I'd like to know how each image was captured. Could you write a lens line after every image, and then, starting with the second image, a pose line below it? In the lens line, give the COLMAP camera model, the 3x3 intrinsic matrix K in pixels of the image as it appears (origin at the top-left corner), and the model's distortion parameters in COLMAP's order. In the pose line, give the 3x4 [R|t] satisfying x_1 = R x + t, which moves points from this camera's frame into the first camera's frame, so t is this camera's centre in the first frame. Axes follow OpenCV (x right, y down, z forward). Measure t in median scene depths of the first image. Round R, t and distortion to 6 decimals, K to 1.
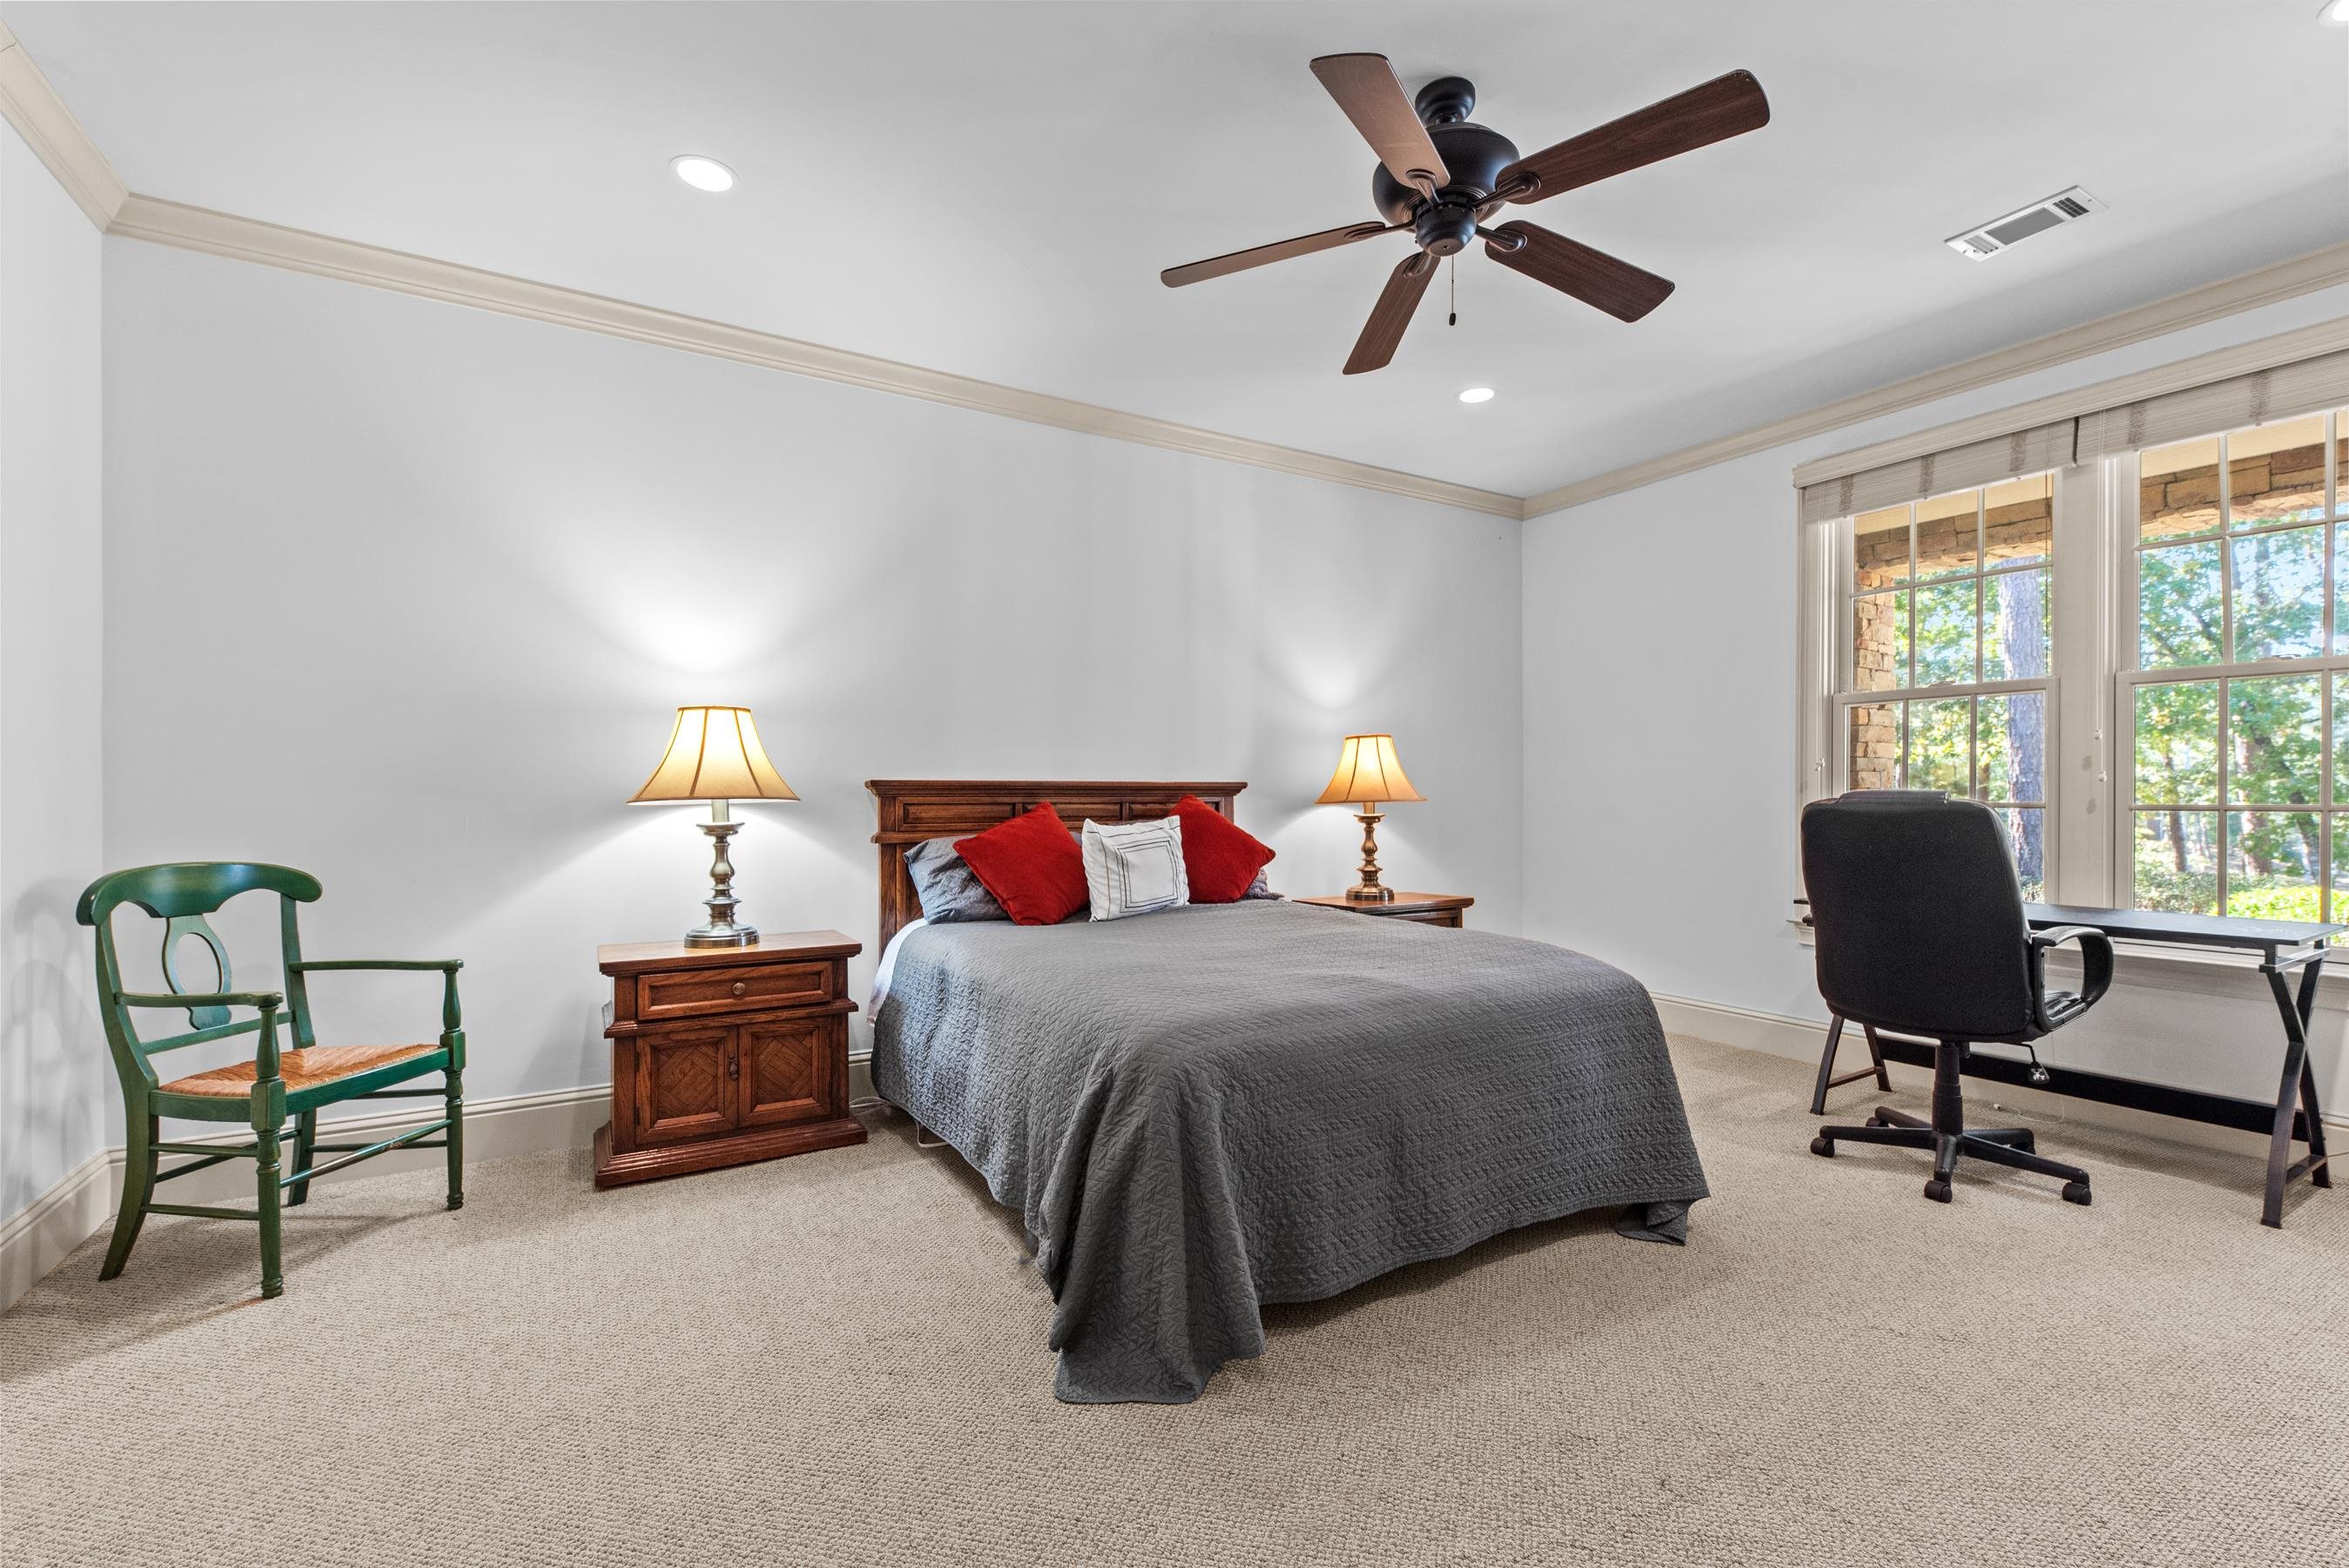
lens RADIAL K [[1027.2, 0, 1178.6], [0, 1027.2, 796.5], [0, 0, 1]] dist [-0.010531, 0.000087]
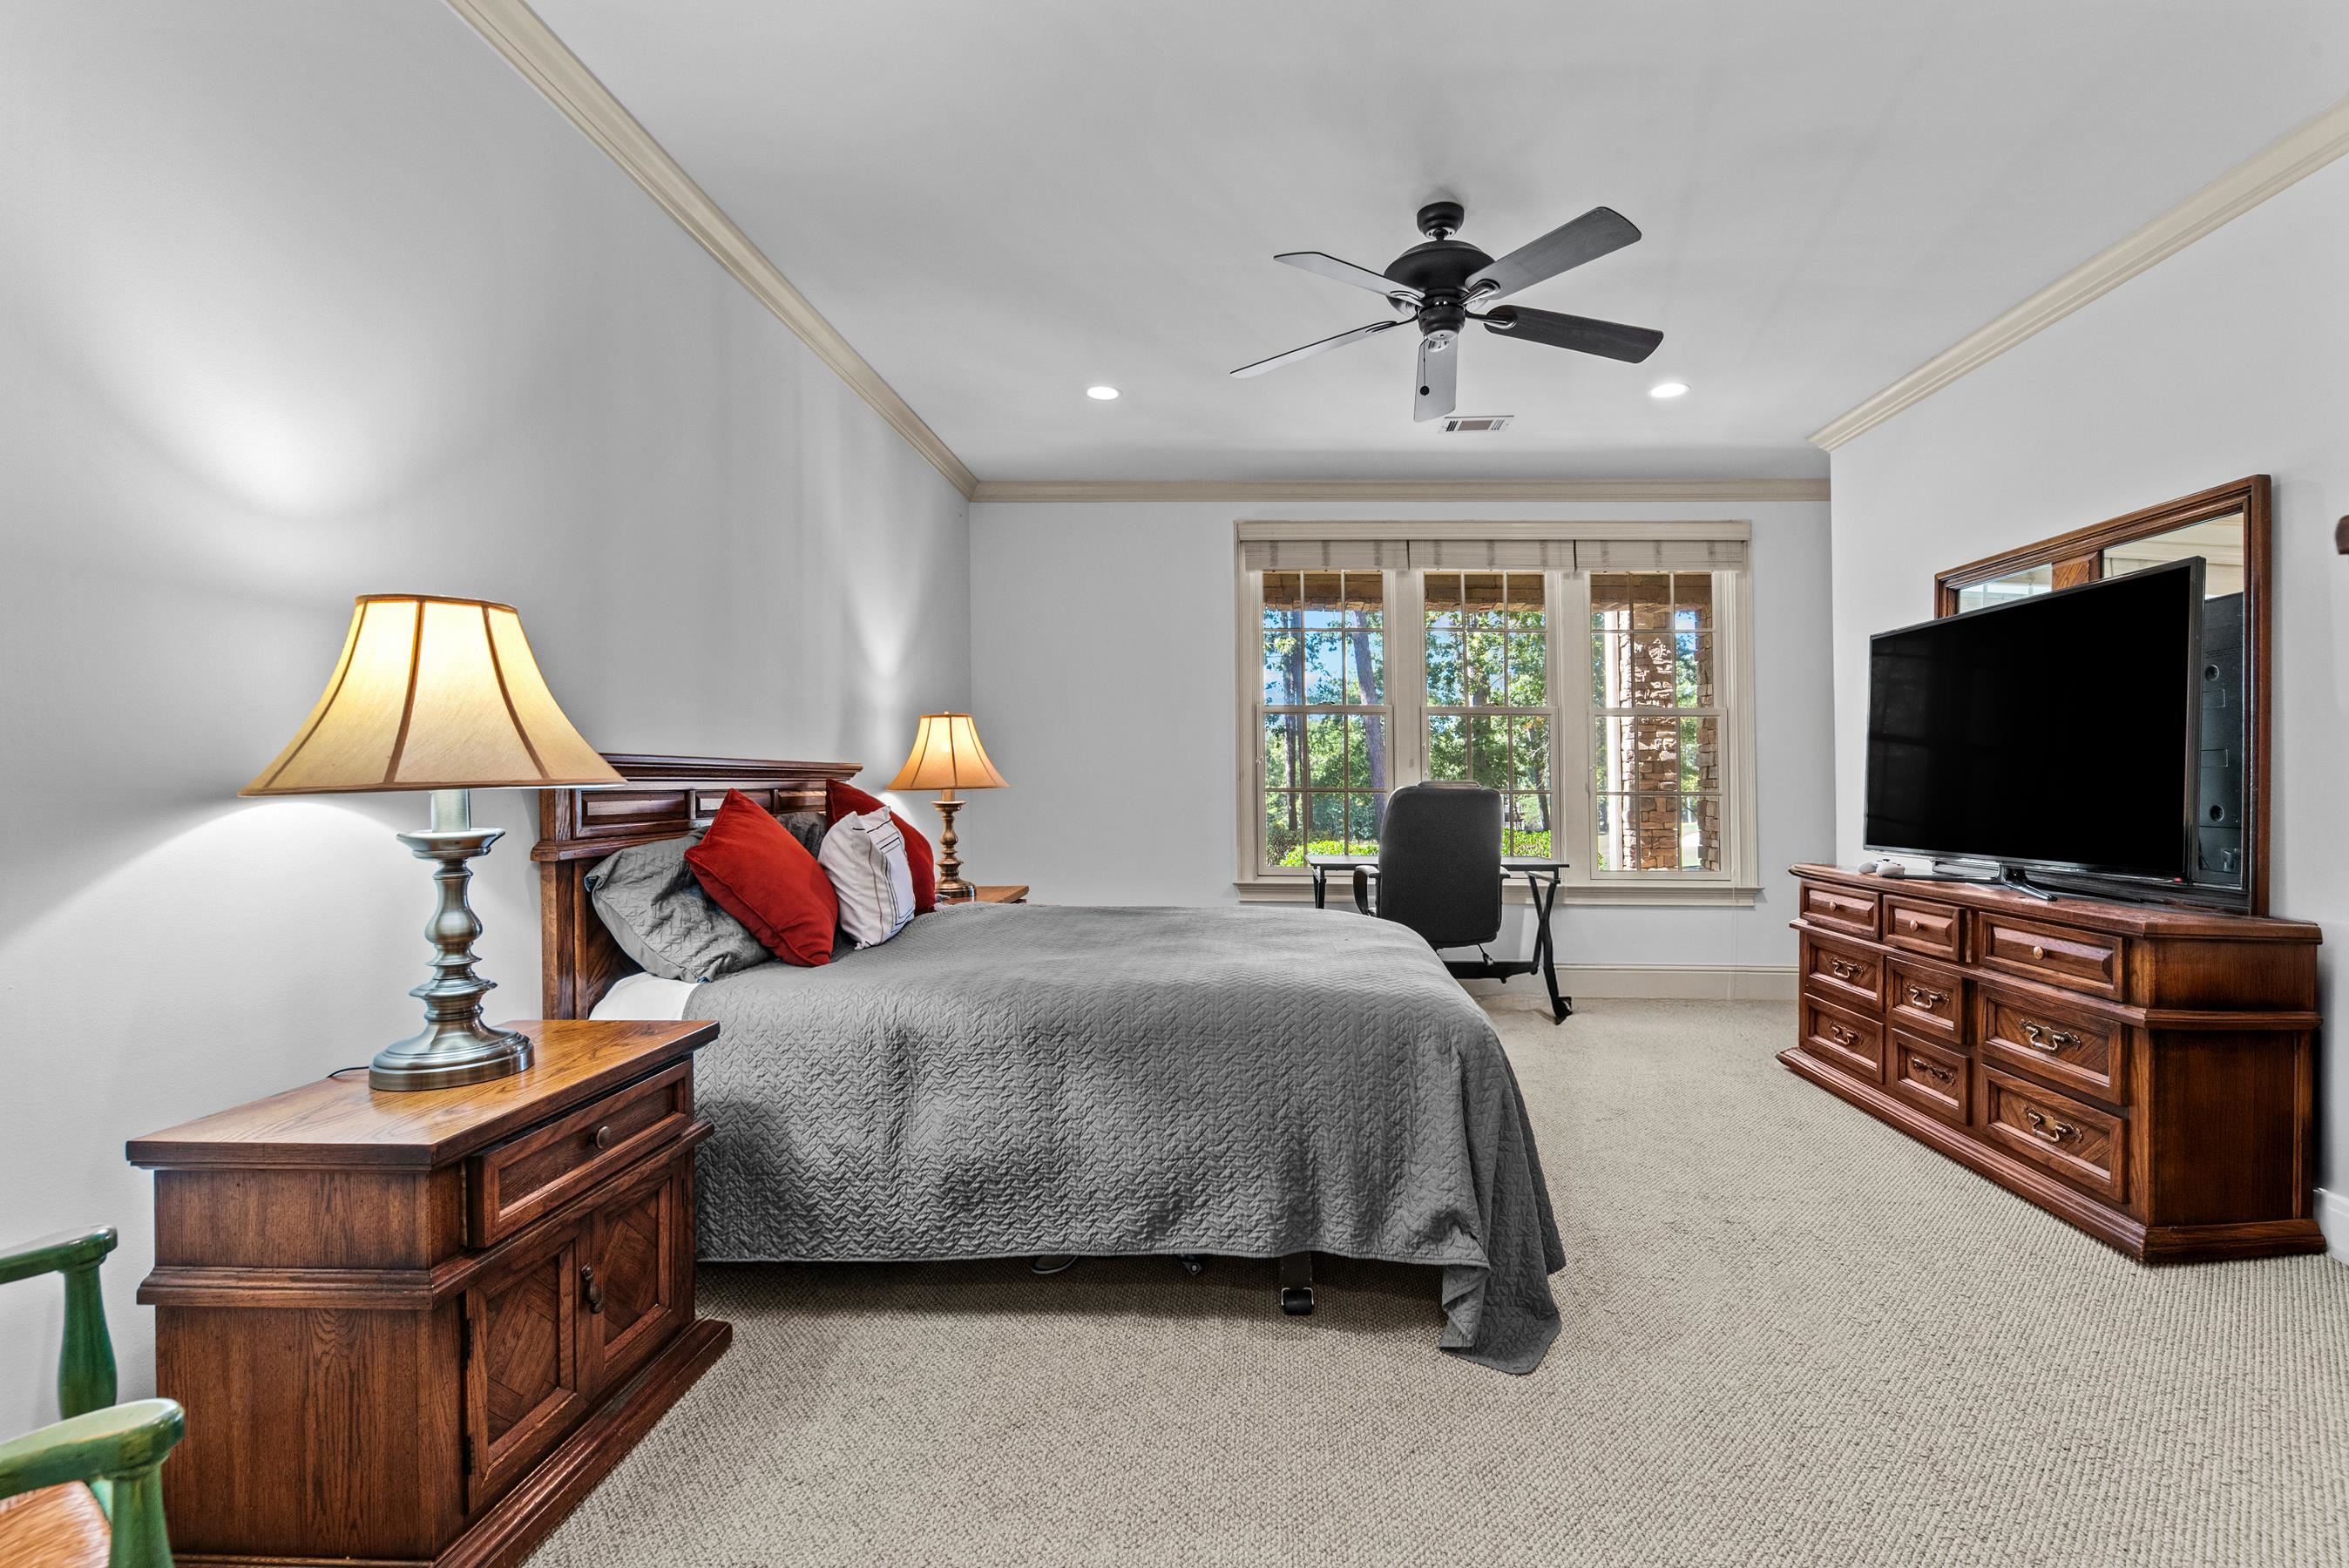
lens RADIAL K [[1101.5, 0, 1174.5], [0, 1101.5, 784.0], [0, 0, 1]] dist [0.001169, 0.000141]
pose [[0.543554, 0.003358, 0.839367, -0.707142], [-0.005715, 0.999984, -0.000299, 0.000298], [-0.839355, -0.004635, 0.543565, 0.411467]]
